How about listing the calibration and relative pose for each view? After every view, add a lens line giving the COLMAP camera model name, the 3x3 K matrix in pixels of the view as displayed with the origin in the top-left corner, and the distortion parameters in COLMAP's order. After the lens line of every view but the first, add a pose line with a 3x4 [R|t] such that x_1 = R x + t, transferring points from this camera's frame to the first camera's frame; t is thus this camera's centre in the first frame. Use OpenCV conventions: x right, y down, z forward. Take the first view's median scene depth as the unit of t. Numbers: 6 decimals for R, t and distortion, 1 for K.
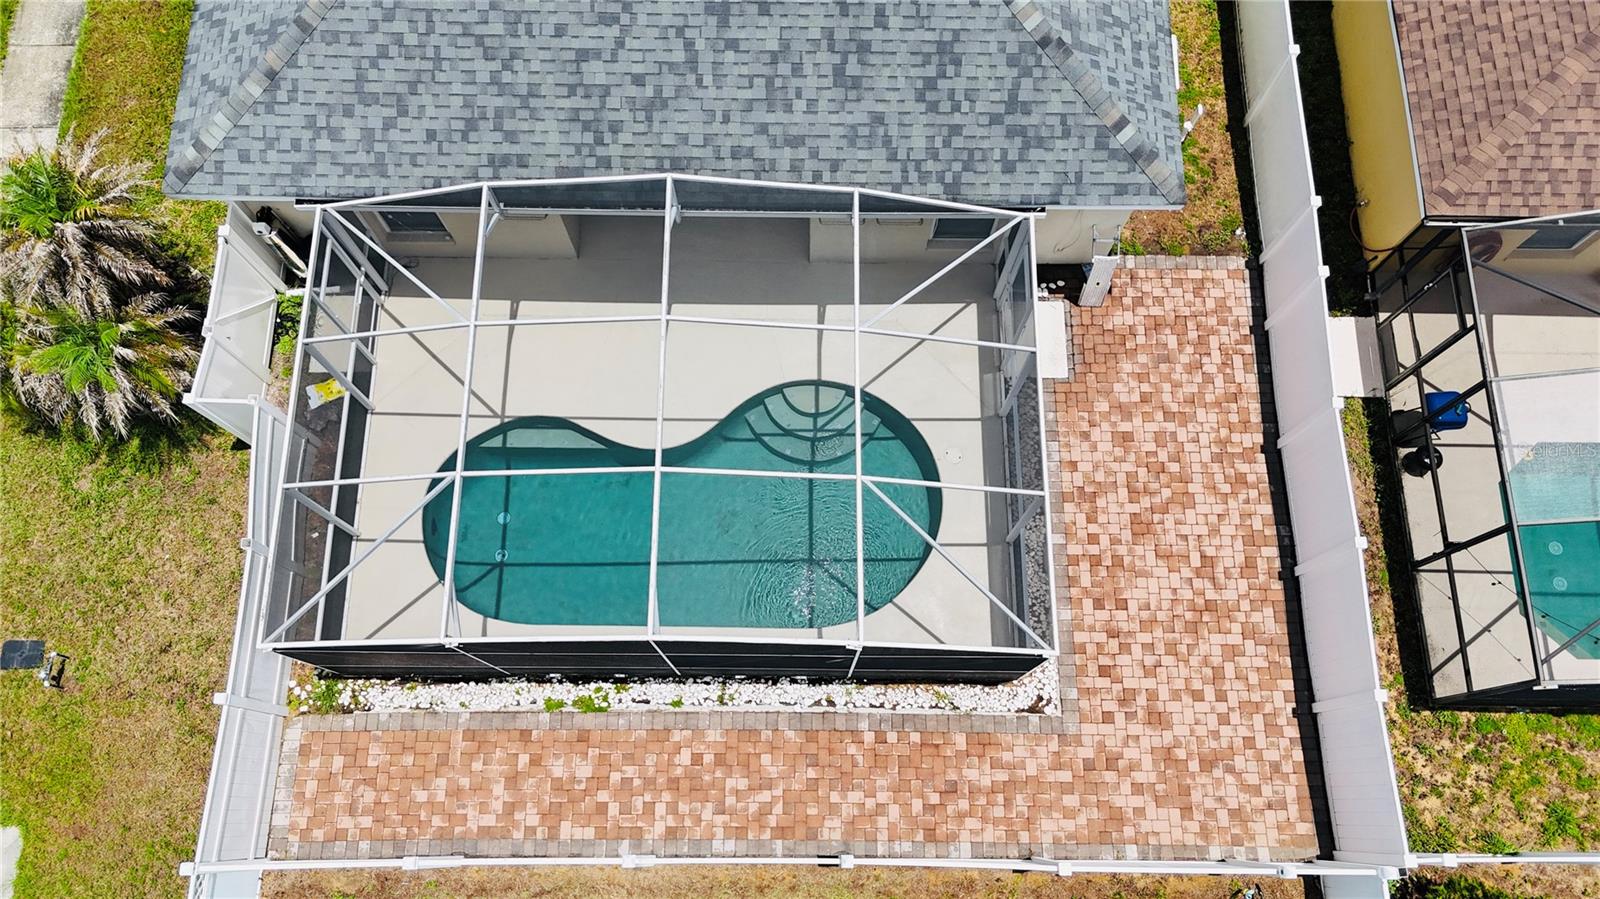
lens RADIAL K [[1126.1, 0, 809.3], [0, 1126.1, 440.7], [0, 0, 1]] dist [0.041673, -0.000275]
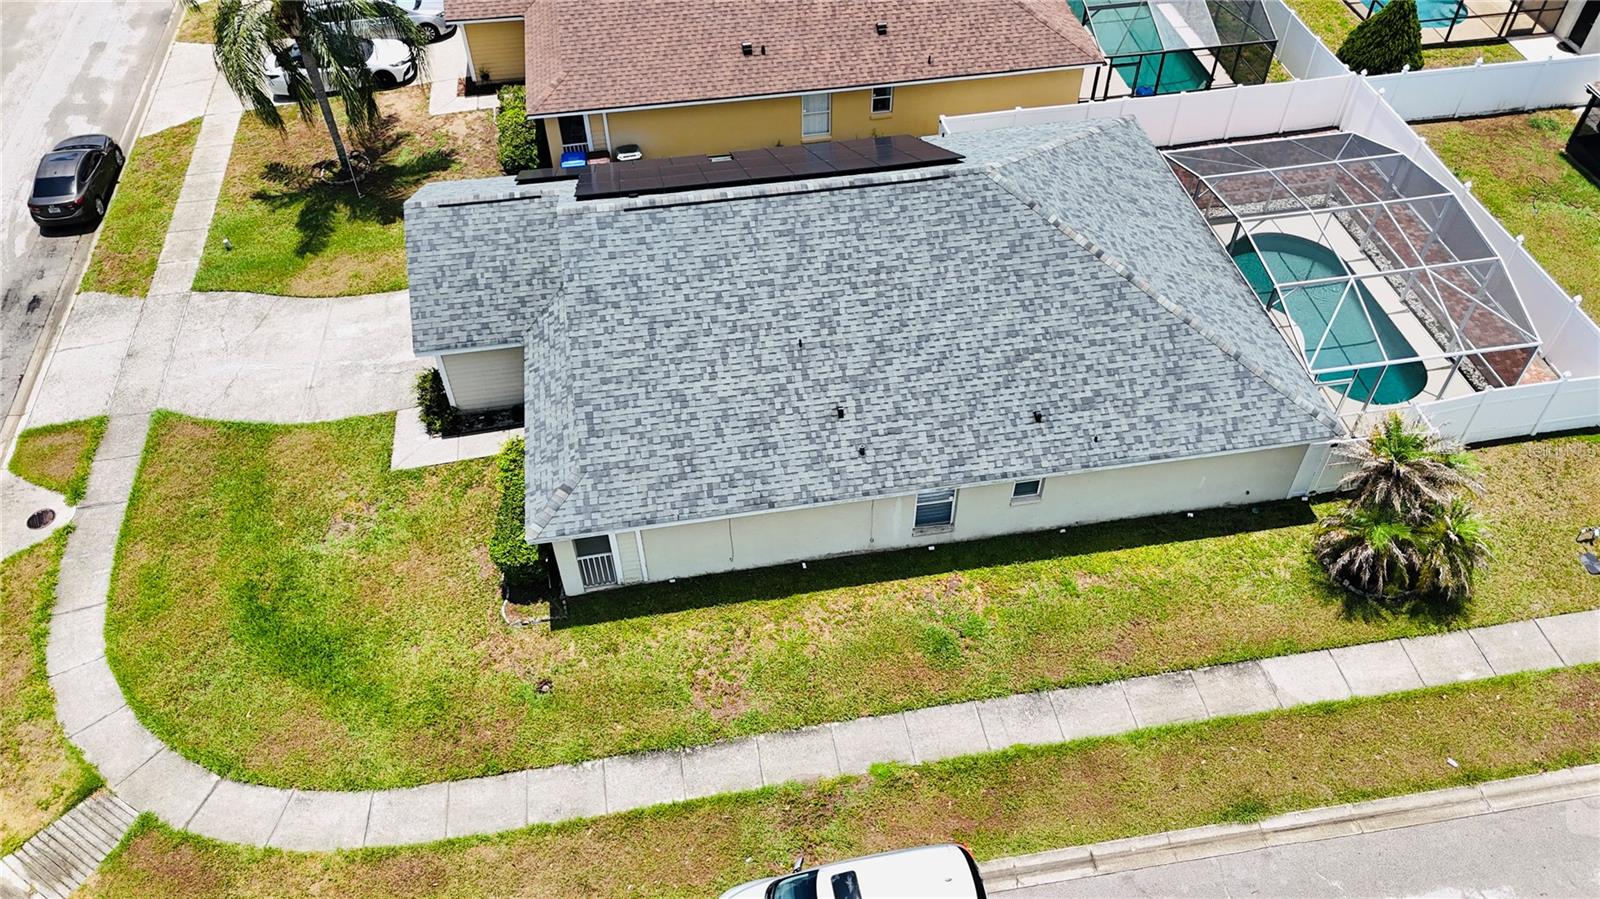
lens RADIAL K [[1186.8, 0, 794.7], [0, 1186.8, 457.7], [0, 0, 1]] dist [0.058197, -0.046420]
pose [[-0.172637, -0.716070, 0.676344, -1.592644], [0.944667, 0.074079, 0.319556, -1.498072], [-0.278927, 0.694087, 0.663659, 0.072850]]
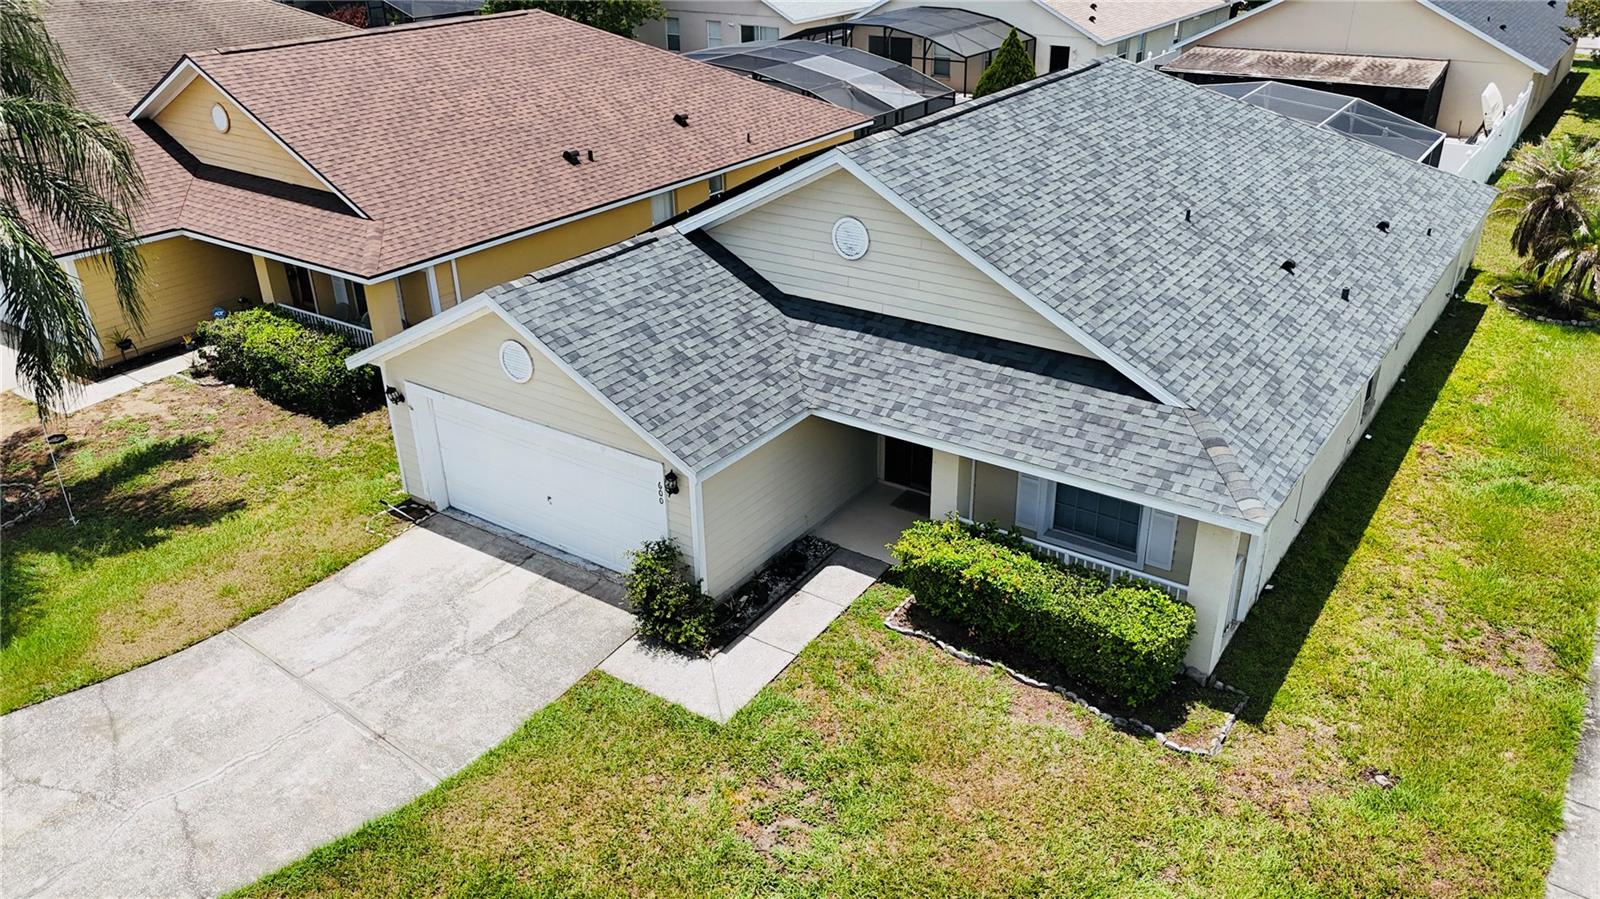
lens RADIAL K [[1186.8, 0, 795.3], [0, 1186.8, 451.3], [0, 0, 1]] dist [0.058197, -0.046420]
pose [[-0.825630, -0.235113, 0.512890, -0.689536], [0.545020, -0.097273, 0.832761, -2.248670], [-0.145902, 0.967088, 0.208453, 1.118401]]
